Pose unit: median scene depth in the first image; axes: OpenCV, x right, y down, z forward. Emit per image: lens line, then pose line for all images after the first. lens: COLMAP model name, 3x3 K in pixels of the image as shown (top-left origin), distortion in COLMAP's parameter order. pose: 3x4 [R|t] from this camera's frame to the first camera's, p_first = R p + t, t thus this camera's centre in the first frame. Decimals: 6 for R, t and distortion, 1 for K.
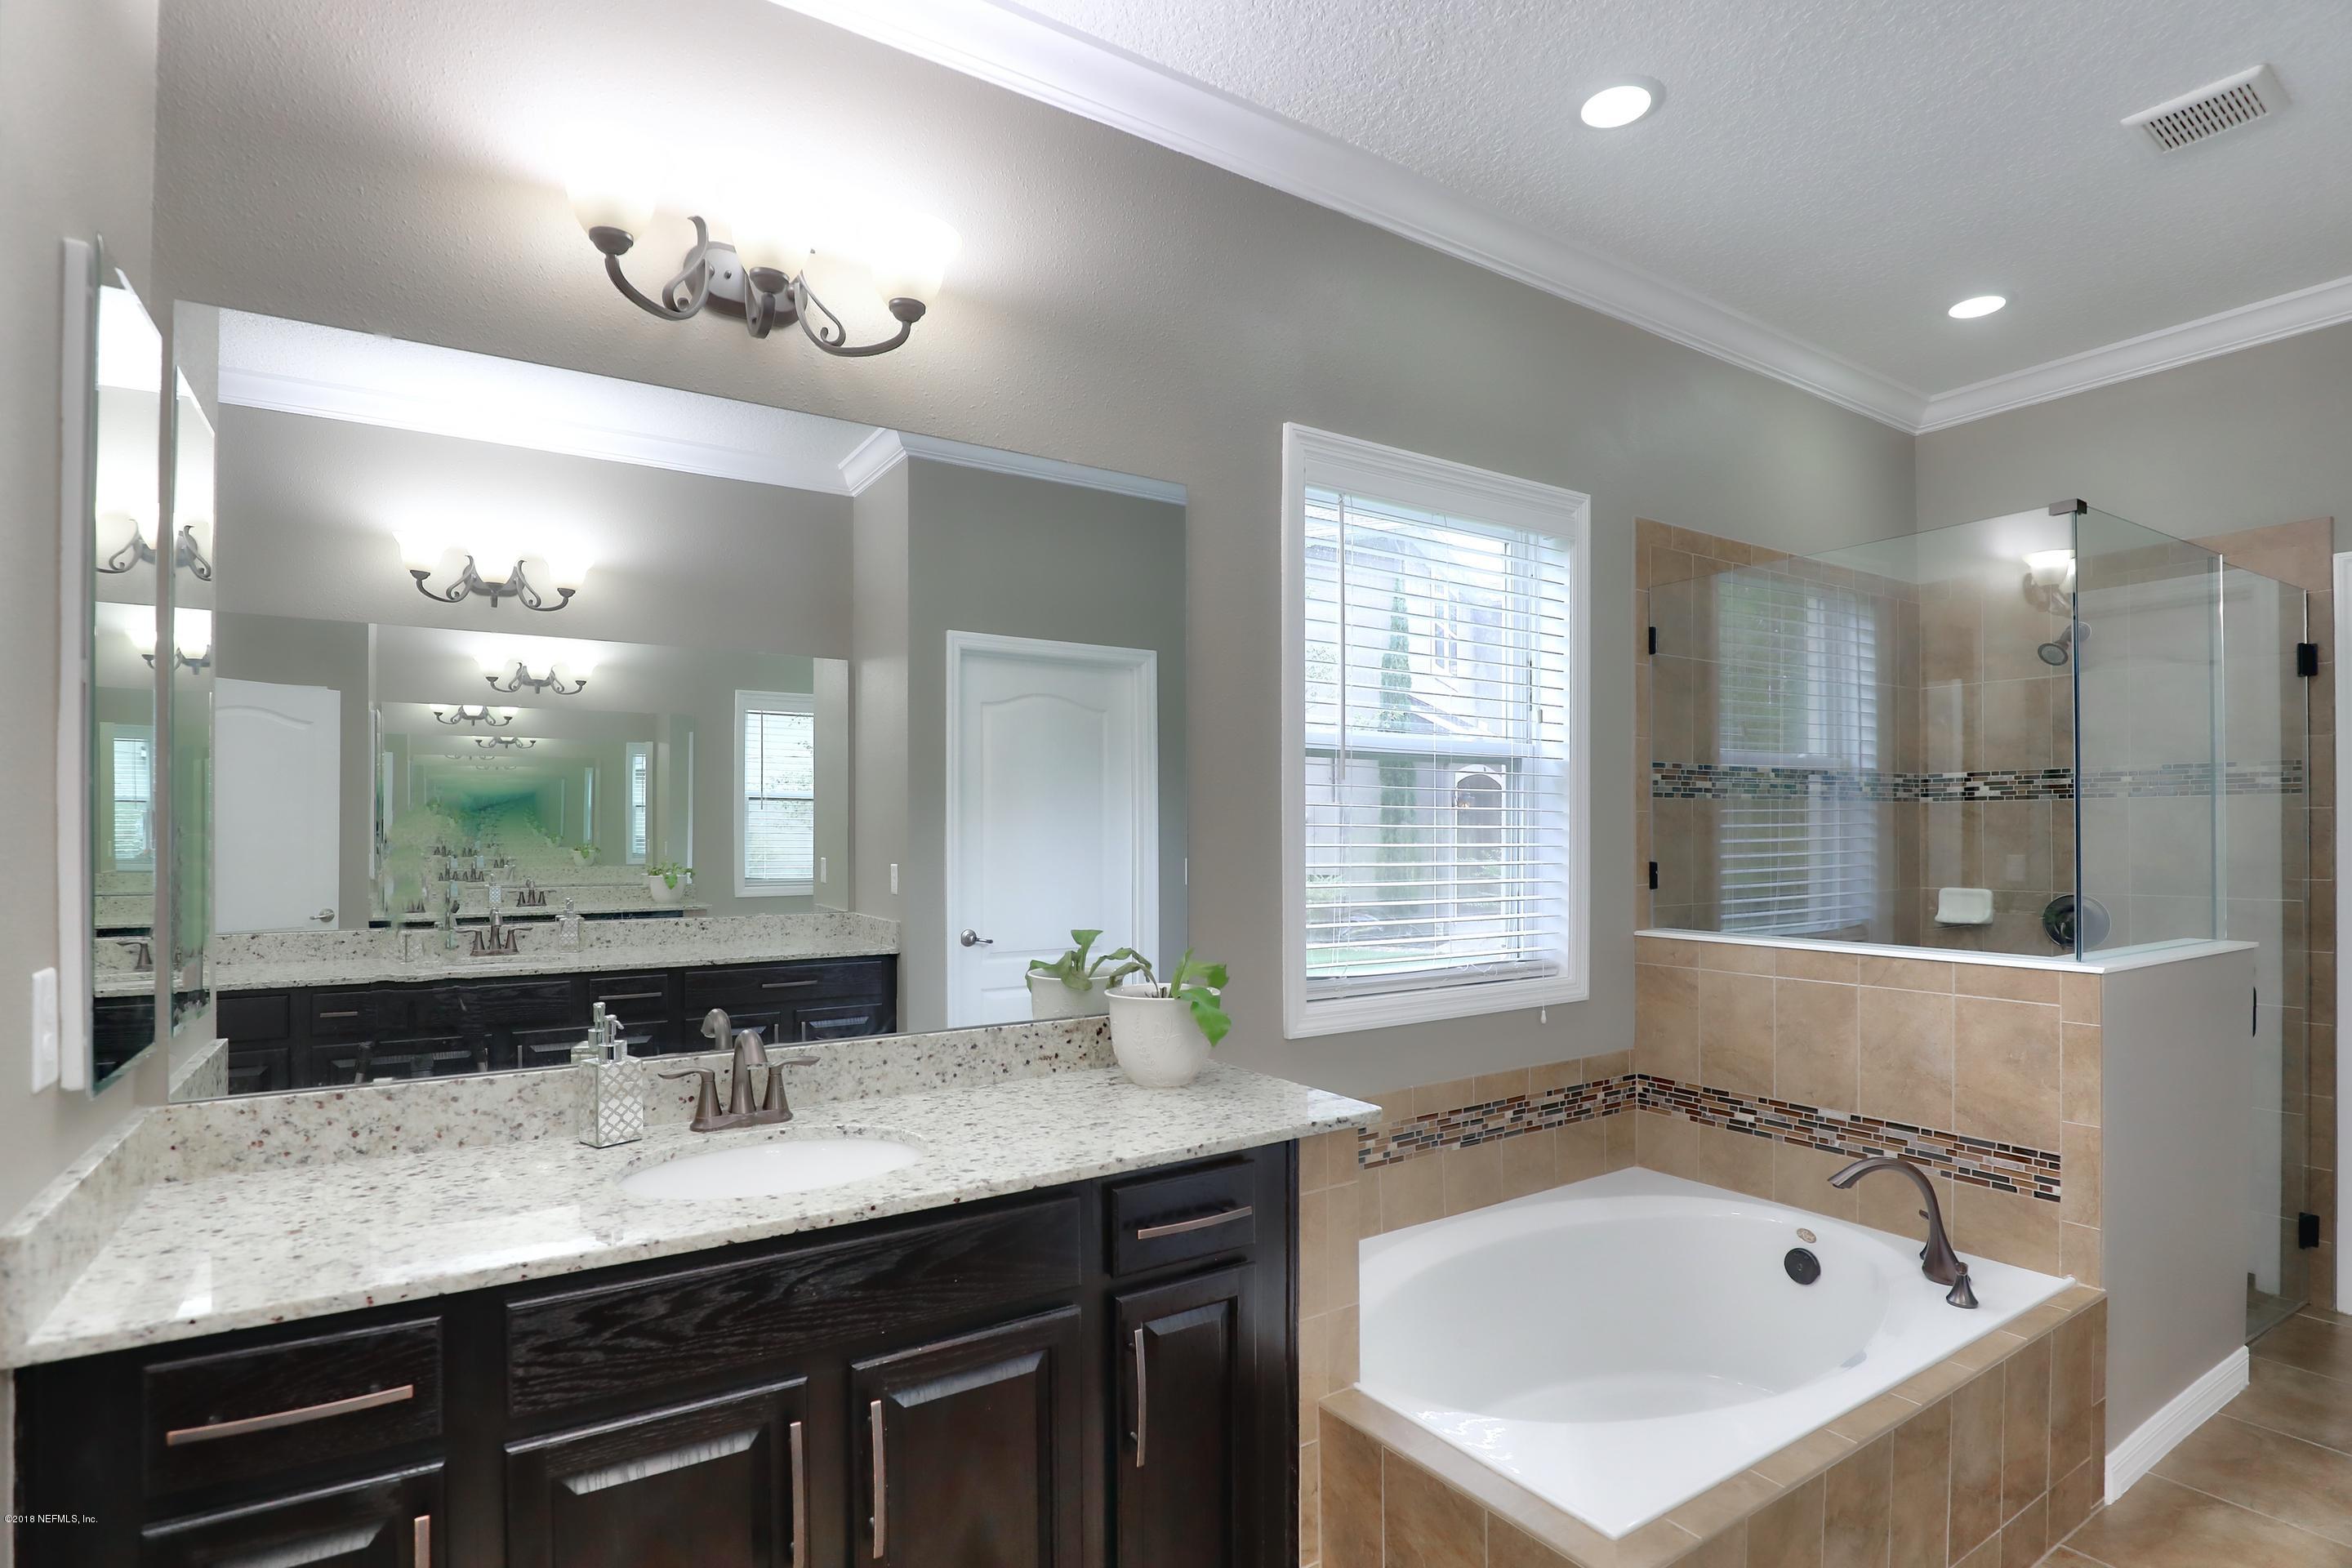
lens RADIAL K [[1153.2, 0, 1172.8], [0, 1153.2, 830.6], [0, 0, 1]] dist [-0.037016, 0.007354]
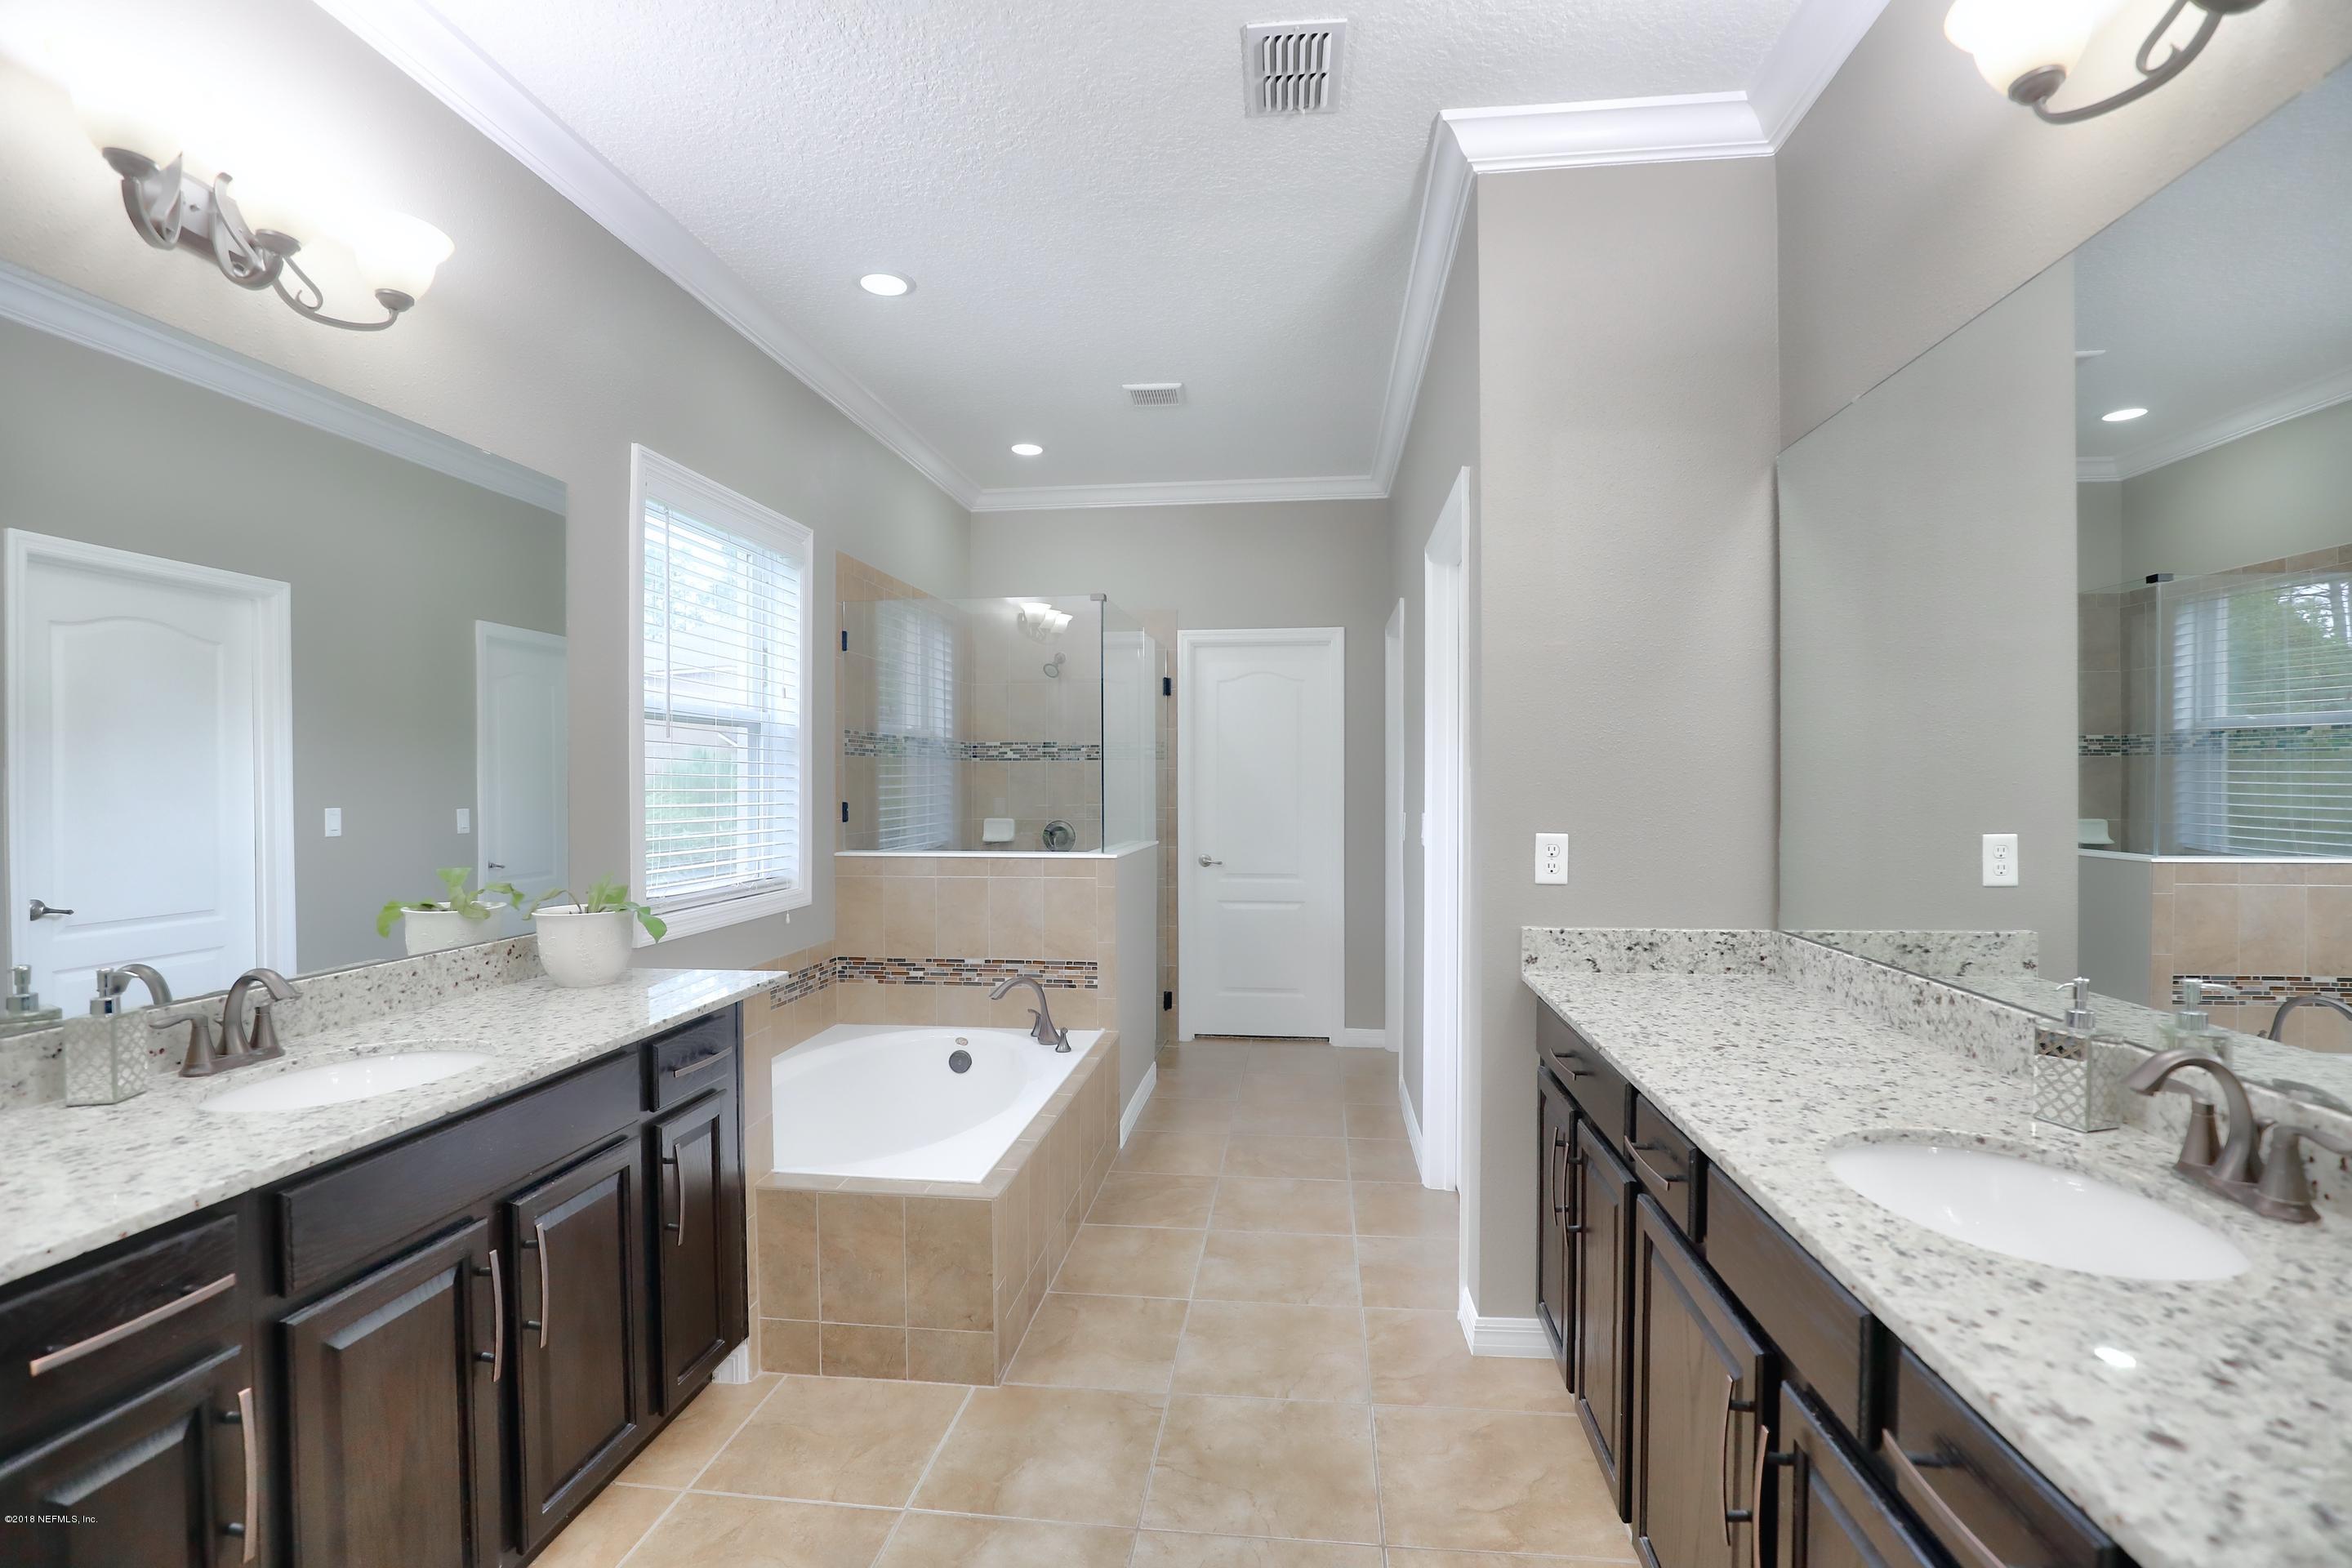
lens RADIAL K [[1098.1, 0, 1185.3], [0, 1098.1, 790.9], [0, 0, 1]] dist [-0.032081, 0.000900]
pose [[0.631386, -0.004666, 0.775454, -0.405709], [-0.002379, 0.999966, 0.007954, 0.002797], [-0.775465, -0.006867, 0.631354, -0.174774]]
